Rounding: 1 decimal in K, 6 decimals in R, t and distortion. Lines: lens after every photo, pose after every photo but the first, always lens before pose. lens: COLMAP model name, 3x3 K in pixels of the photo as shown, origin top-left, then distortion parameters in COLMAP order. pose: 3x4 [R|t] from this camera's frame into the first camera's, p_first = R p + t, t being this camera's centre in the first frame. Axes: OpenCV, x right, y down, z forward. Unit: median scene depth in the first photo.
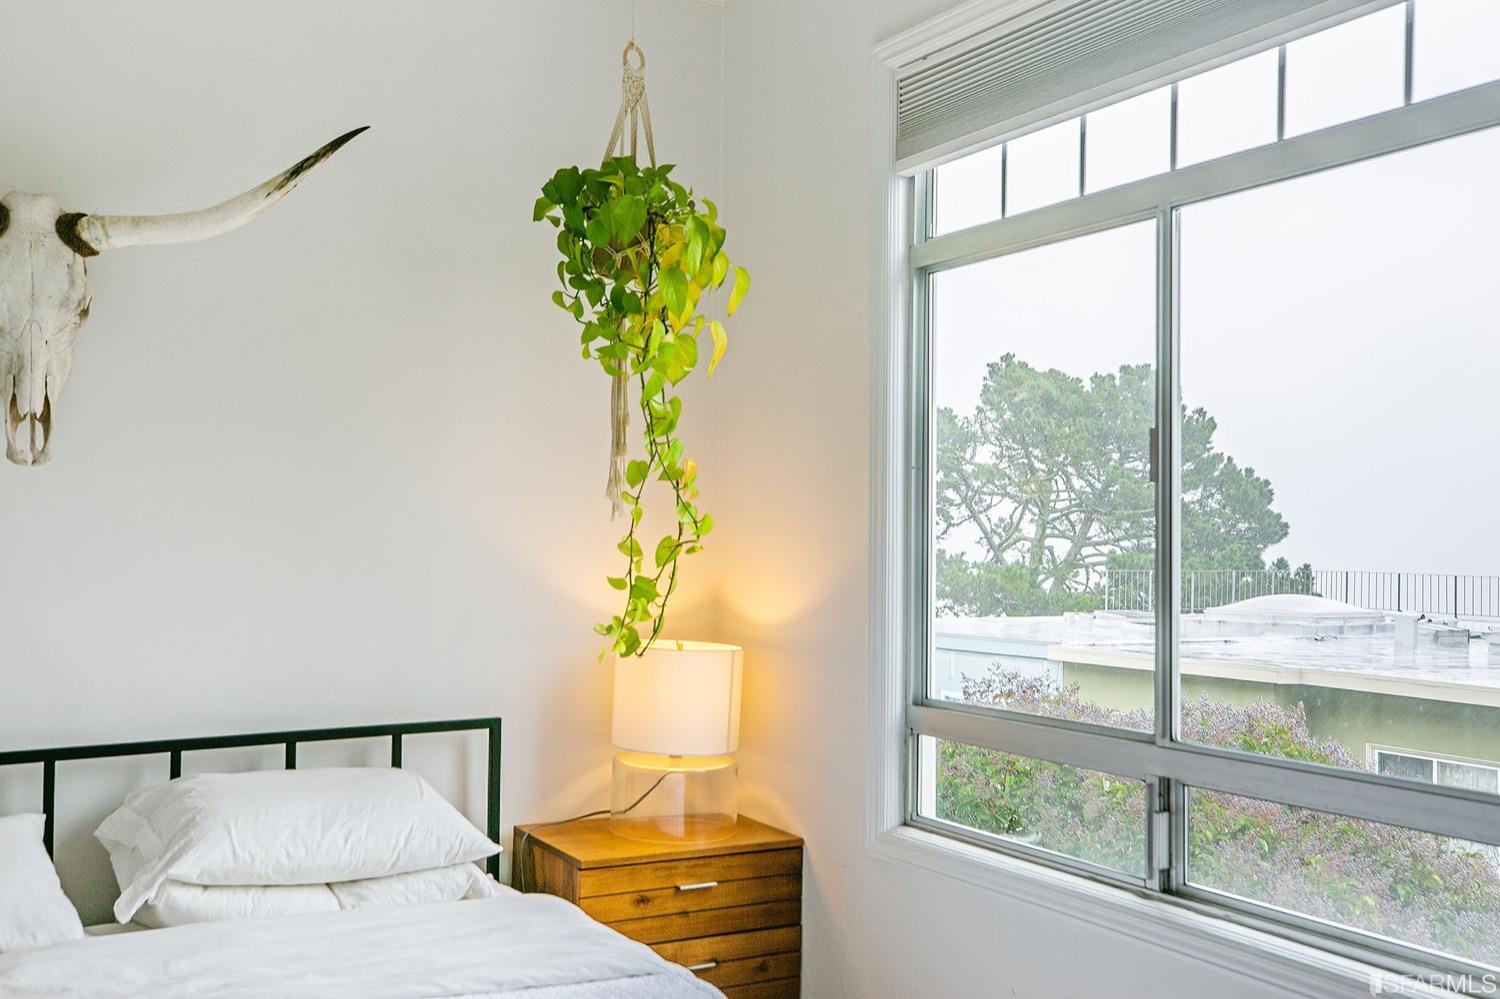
lens RADIAL K [[1413.5, 0, 747.3], [0, 1413.5, 505.1], [0, 0, 1]] dist [-0.001515, 0.008592]
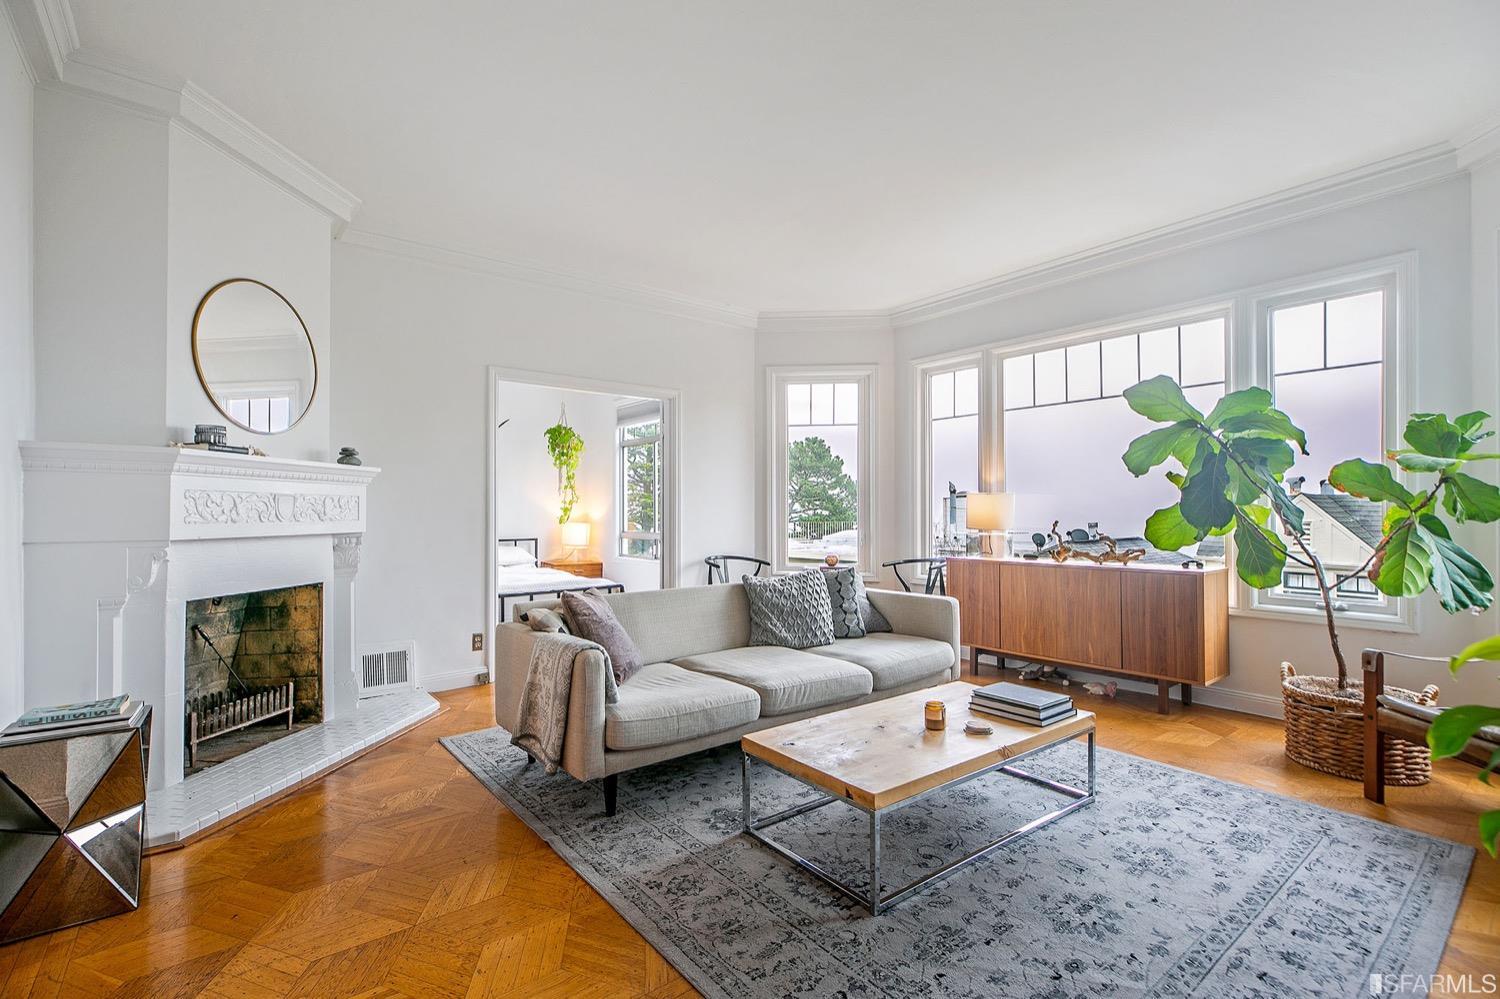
lens RADIAL K [[684.9, 0, 752.6], [0, 684.9, 504.3], [0, 0, 1]] dist [0.001664, 0.000345]
pose [[0.991341, -0.009739, 0.130953, 0.261999], [0.008542, 0.999916, 0.009704, 0.019780], [-0.131036, -0.008501, 0.991341, -1.492939]]
